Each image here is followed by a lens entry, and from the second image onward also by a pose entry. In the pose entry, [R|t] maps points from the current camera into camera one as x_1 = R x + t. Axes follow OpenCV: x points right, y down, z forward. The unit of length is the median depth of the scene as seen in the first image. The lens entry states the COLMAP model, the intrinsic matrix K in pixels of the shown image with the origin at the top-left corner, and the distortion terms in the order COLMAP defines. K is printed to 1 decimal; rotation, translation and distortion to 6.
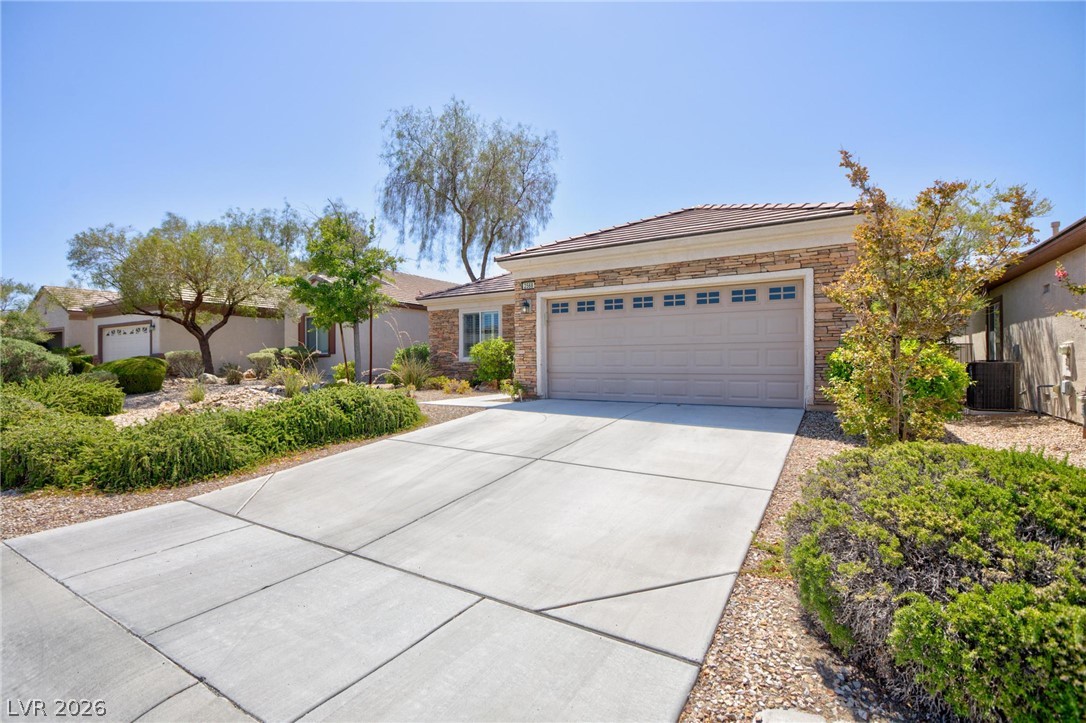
lens RADIAL K [[497.5, 0, 547.5], [0, 497.5, 358.1], [0, 0, 1]] dist [-0.003497, -0.000585]
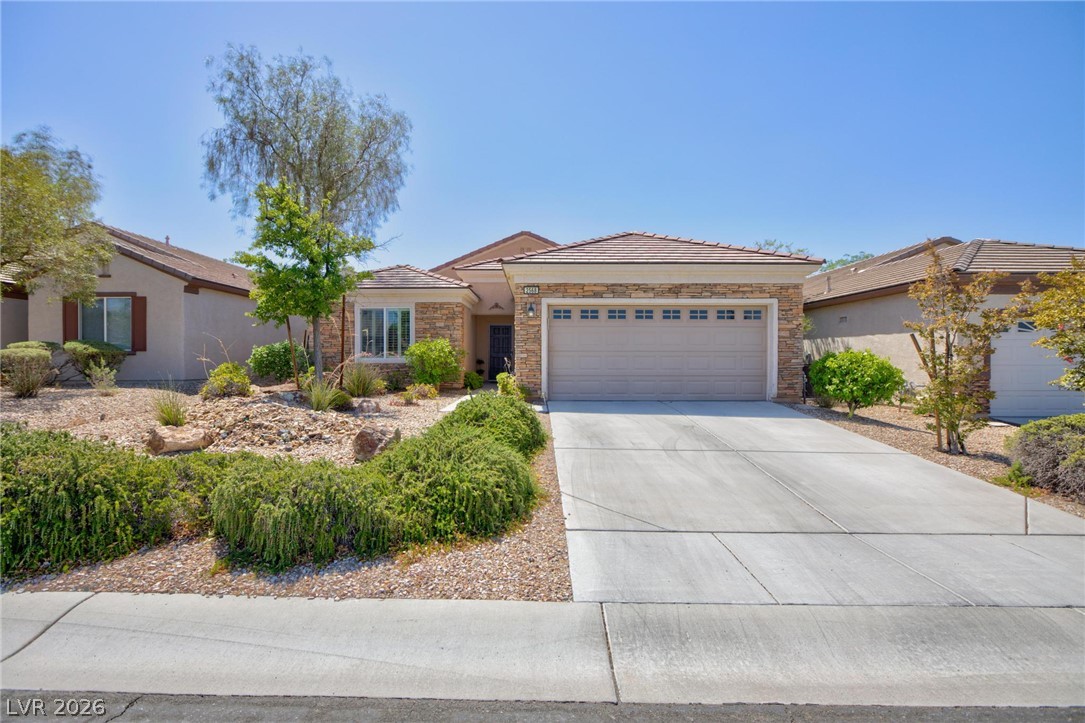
lens RADIAL K [[499.8, 0, 539.9], [0, 499.8, 354.2], [0, 0, 1]] dist [-0.003616, -0.000125]
pose [[0.854104, 0.010641, 0.519993, -0.616562], [-0.009109, 0.999943, -0.005501, -0.010765], [-0.520022, -0.000039, 0.854153, 0.130591]]
